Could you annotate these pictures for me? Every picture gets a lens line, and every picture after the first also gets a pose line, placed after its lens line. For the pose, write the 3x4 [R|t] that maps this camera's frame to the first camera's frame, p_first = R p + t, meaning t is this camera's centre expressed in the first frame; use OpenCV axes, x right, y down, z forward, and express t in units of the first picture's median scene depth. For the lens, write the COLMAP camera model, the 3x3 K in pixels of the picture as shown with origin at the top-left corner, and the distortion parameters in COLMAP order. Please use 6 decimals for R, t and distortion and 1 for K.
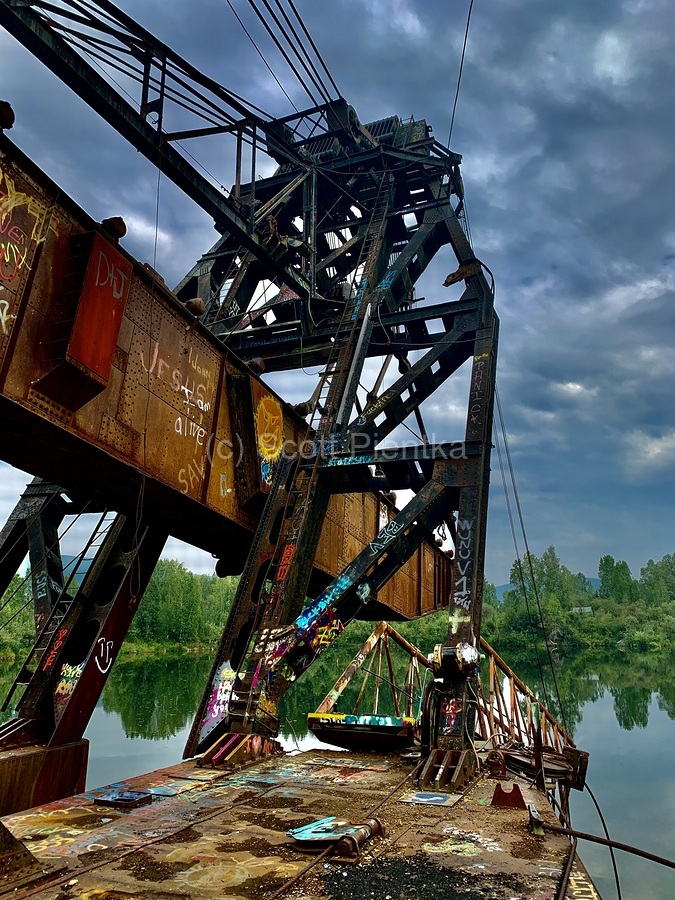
lens RADIAL K [[688.8, 0, 341.0], [0, 688.8, 444.1], [0, 0, 1]] dist [0.020858, -0.021112]
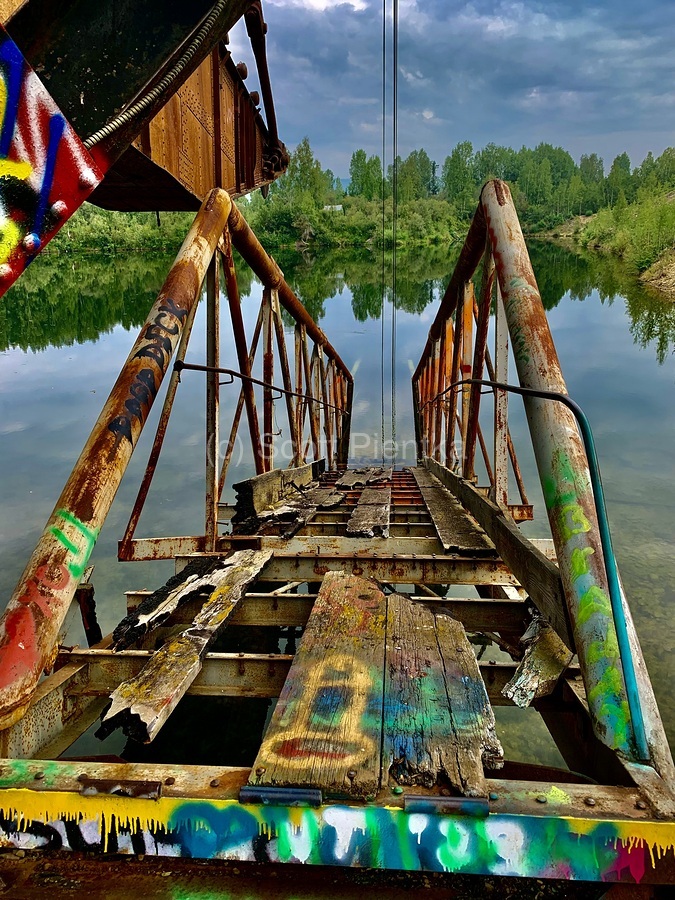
lens RADIAL K [[688.8, 0, 328.5], [0, 688.8, 446.4], [0, 0, 1]] dist [0.020858, -0.021112]
pose [[0.942920, -0.110396, 0.314189, -0.000147], [-0.074997, 0.848826, 0.523326, 0.176211], [-0.324465, -0.517017, 0.792095, 0.633643]]
